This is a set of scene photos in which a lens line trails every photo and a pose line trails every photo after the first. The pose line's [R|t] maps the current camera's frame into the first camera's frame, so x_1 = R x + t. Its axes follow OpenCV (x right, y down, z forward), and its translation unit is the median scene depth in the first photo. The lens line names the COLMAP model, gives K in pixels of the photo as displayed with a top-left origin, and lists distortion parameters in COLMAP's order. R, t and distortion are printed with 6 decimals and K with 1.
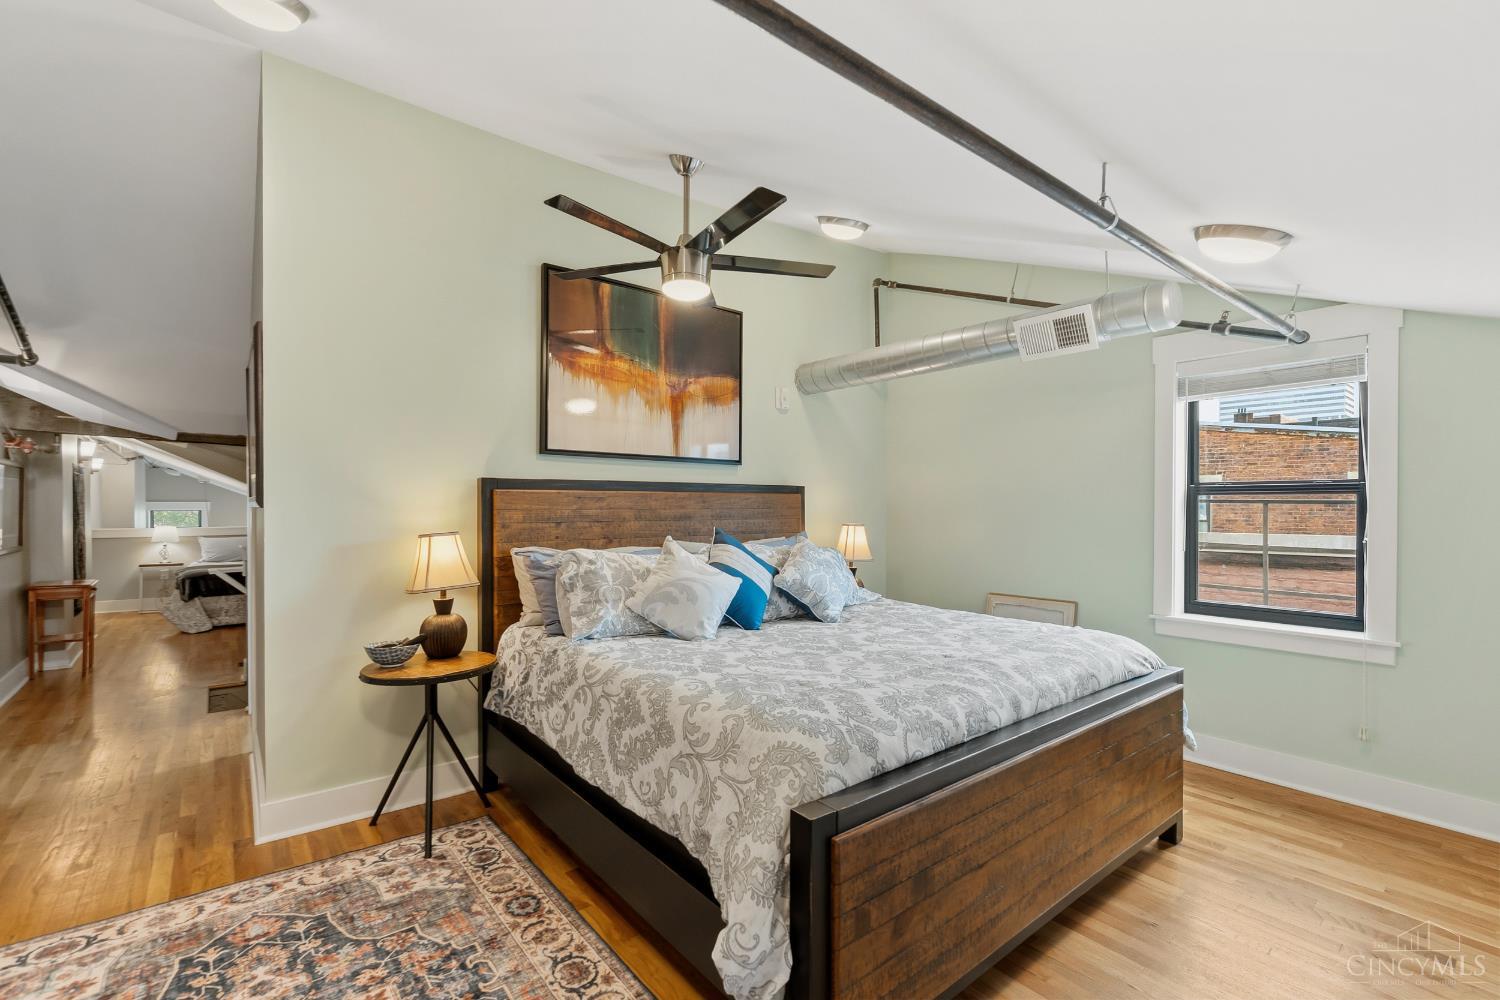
lens RADIAL K [[678.2, 0, 754.8], [0, 678.2, 506.3], [0, 0, 1]] dist [0.004099, 0.000399]
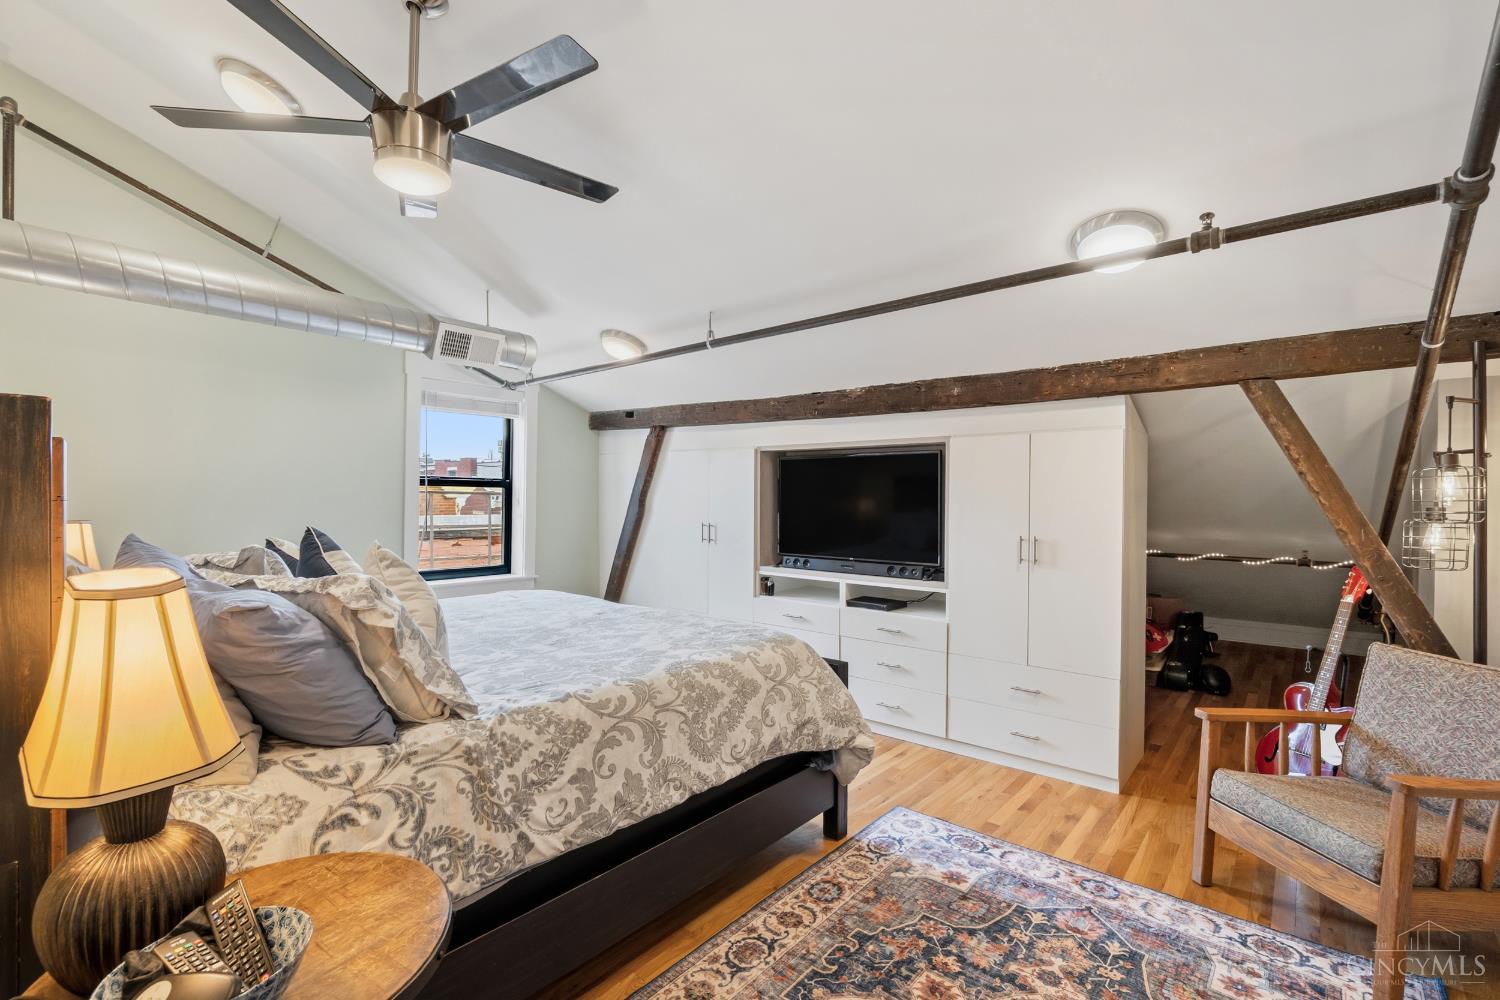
lens RADIAL K [[678.2, 0, 749.5], [0, 678.2, 505.2], [0, 0, 1]] dist [0.004099, 0.000399]
pose [[-0.189673, -0.013354, 0.981757, -1.132062], [-0.005037, 0.999908, 0.012627, -0.000434], [-0.981834, -0.002550, -0.189723, 1.073599]]
